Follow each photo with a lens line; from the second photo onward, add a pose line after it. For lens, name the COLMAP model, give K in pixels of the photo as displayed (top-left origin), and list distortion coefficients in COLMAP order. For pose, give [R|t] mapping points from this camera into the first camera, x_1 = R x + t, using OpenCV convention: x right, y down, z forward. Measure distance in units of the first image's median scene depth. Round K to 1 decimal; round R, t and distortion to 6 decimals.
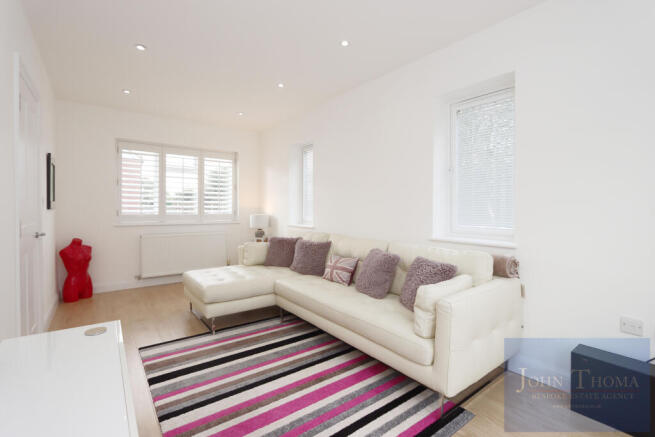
lens RADIAL K [[298.8, 0, 323.4], [0, 298.8, 214.5], [0, 0, 1]] dist [-0.022123, 0.000000]
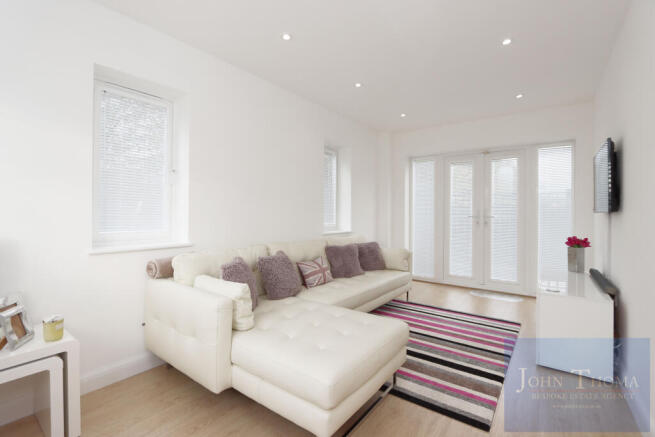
lens RADIAL K [[298.8, 0, 323.4], [0, 298.8, 214.5], [0, 0, 1]] dist [-0.022123, 0.000000]
pose [[-0.270828, -0.005919, 0.962610, -0.713764], [0.007934, 0.999933, 0.008380, -0.019950], [-0.962595, 0.009907, -0.270763, 0.943968]]
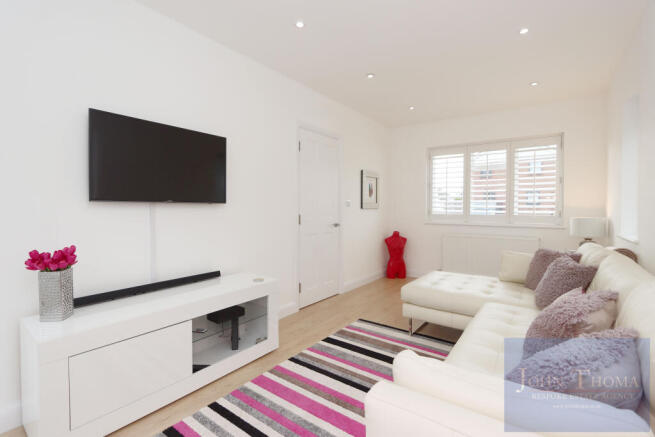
lens RADIAL K [[307.9, 0, 325.3], [0, 307.9, 198.9], [0, 0, 1]] dist [0.027795, -0.000049]
pose [[0.296162, -0.028314, -0.954718, 0.368481], [-0.022729, 0.999069, -0.036680, -0.003009], [0.954867, 0.032563, 0.295243, 0.281780]]
